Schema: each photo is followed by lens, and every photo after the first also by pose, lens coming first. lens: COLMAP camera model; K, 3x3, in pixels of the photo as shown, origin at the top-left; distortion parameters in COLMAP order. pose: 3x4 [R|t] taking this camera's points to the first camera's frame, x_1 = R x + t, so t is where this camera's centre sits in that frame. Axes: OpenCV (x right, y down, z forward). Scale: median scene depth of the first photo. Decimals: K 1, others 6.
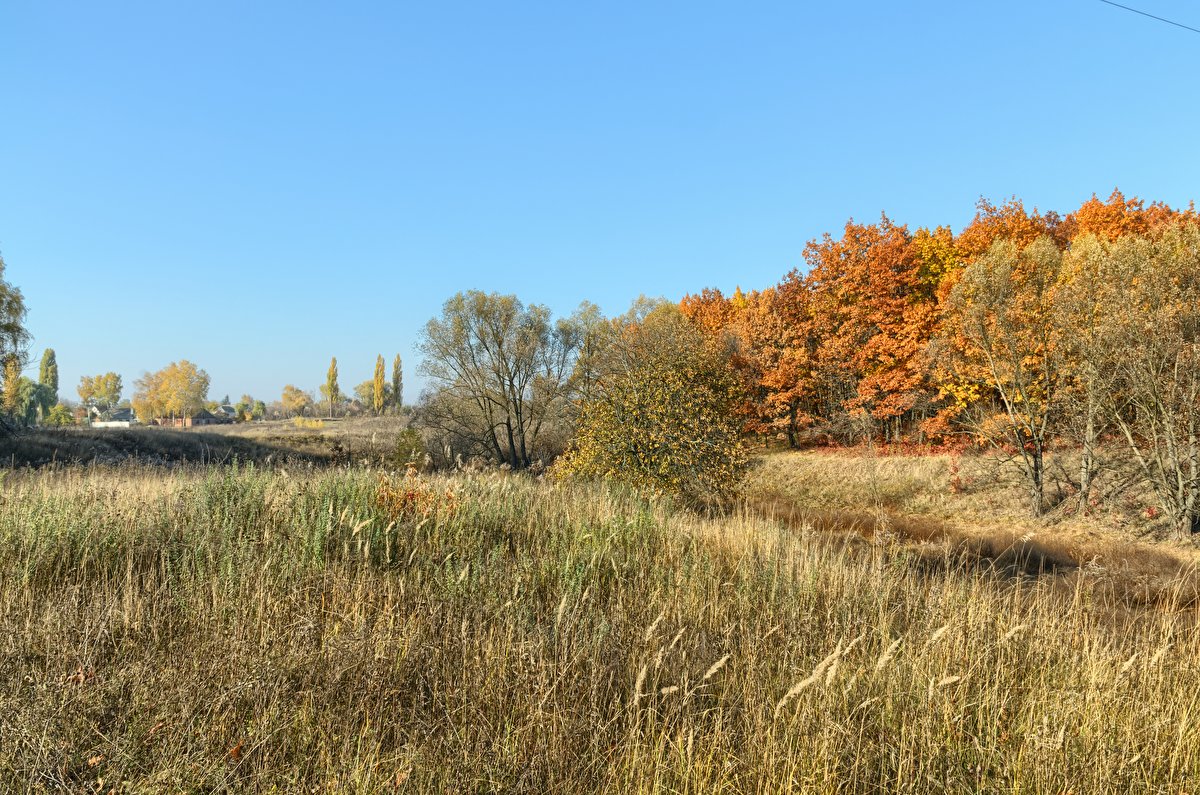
lens RADIAL K [[879.1, 0, 596.5], [0, 879.1, 397.0], [0, 0, 1]] dist [0.009092, -0.018457]
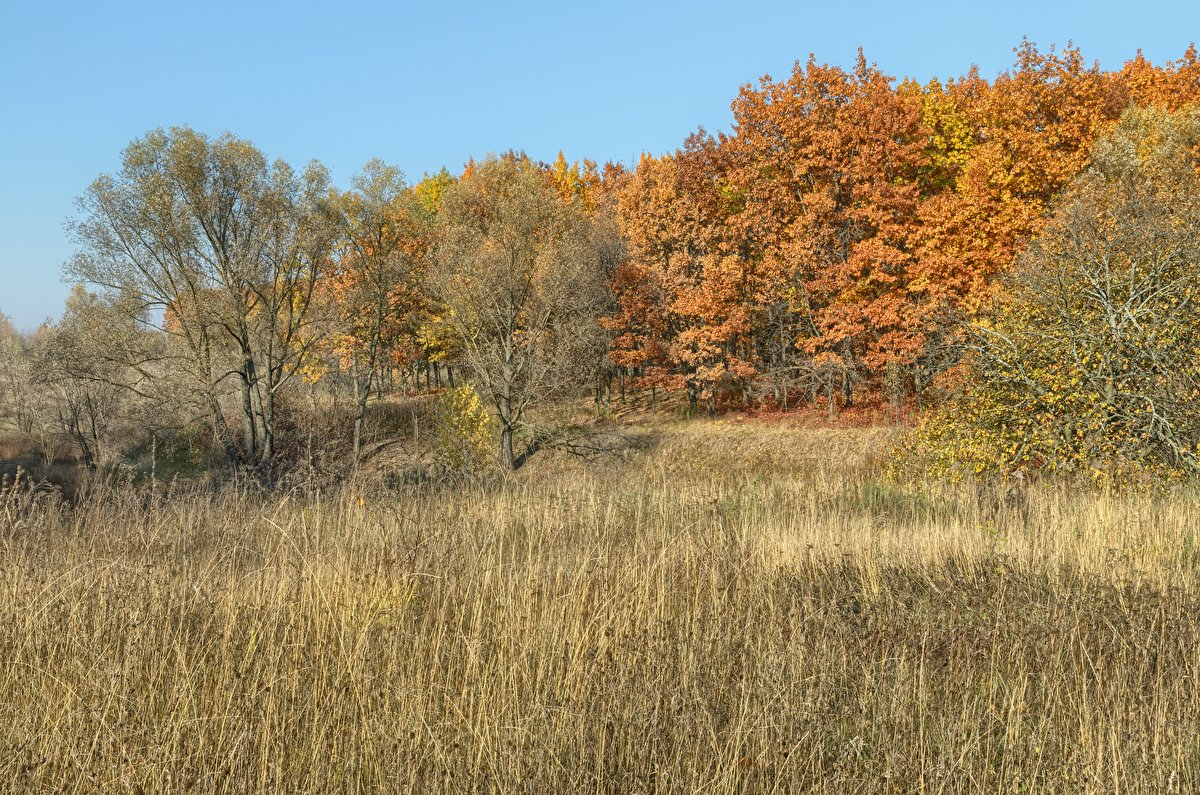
lens RADIAL K [[1377.2, 0, 597.4], [0, 1377.2, 406.5], [0, 0, 1]] dist [0.001150, -0.019604]
pose [[0.932715, -0.003405, 0.360597, -0.215342], [-0.016320, 0.998532, 0.051643, 0.002965], [-0.360244, -0.054053, 0.931291, 0.108652]]
